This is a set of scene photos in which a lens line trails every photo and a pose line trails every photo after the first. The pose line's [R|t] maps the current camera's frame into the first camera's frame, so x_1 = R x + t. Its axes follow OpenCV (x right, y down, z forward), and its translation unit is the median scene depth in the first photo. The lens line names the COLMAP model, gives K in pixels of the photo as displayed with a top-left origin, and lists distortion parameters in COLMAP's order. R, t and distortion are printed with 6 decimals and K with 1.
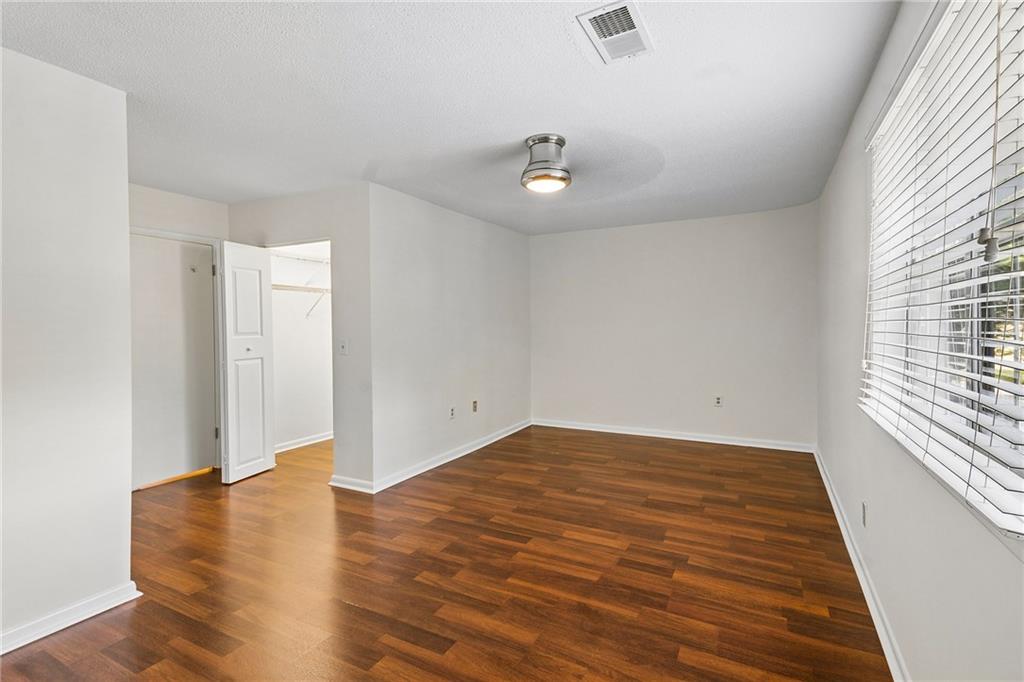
lens RADIAL K [[452.8, 0, 514.3], [0, 452.8, 335.6], [0, 0, 1]] dist [0.019430, 0.000141]
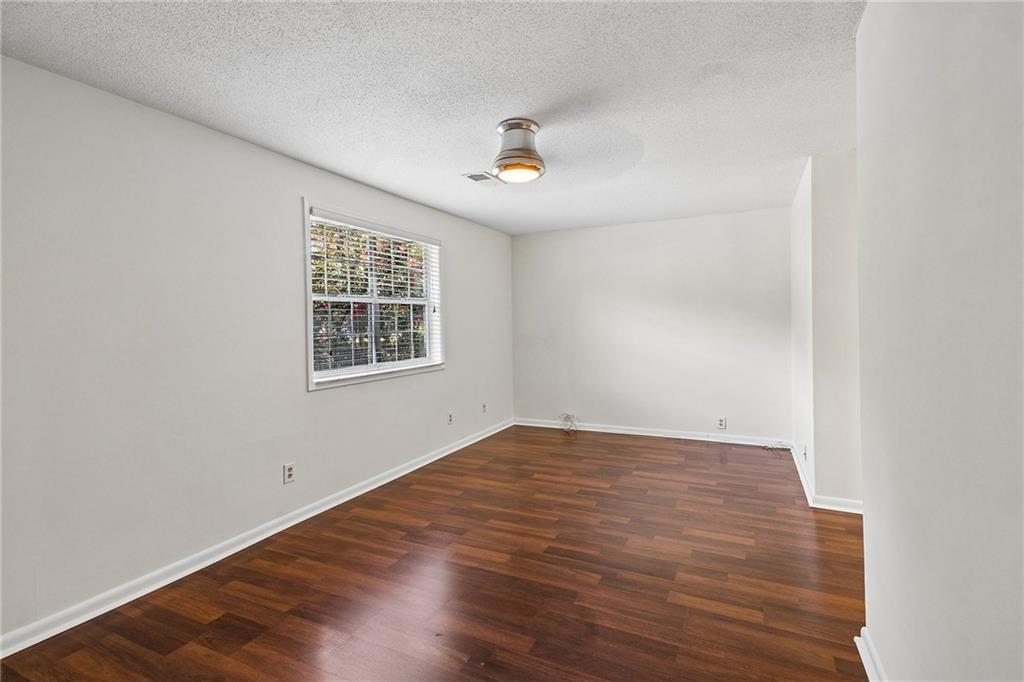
lens RADIAL K [[452.8, 0, 514.3], [0, 452.8, 335.6], [0, 0, 1]] dist [0.019430, 0.000141]
pose [[-0.999061, 0.023031, -0.036704, 0.134704], [0.021200, 0.998548, 0.049522, -0.055161], [0.037791, 0.048698, -0.998098, 2.085101]]
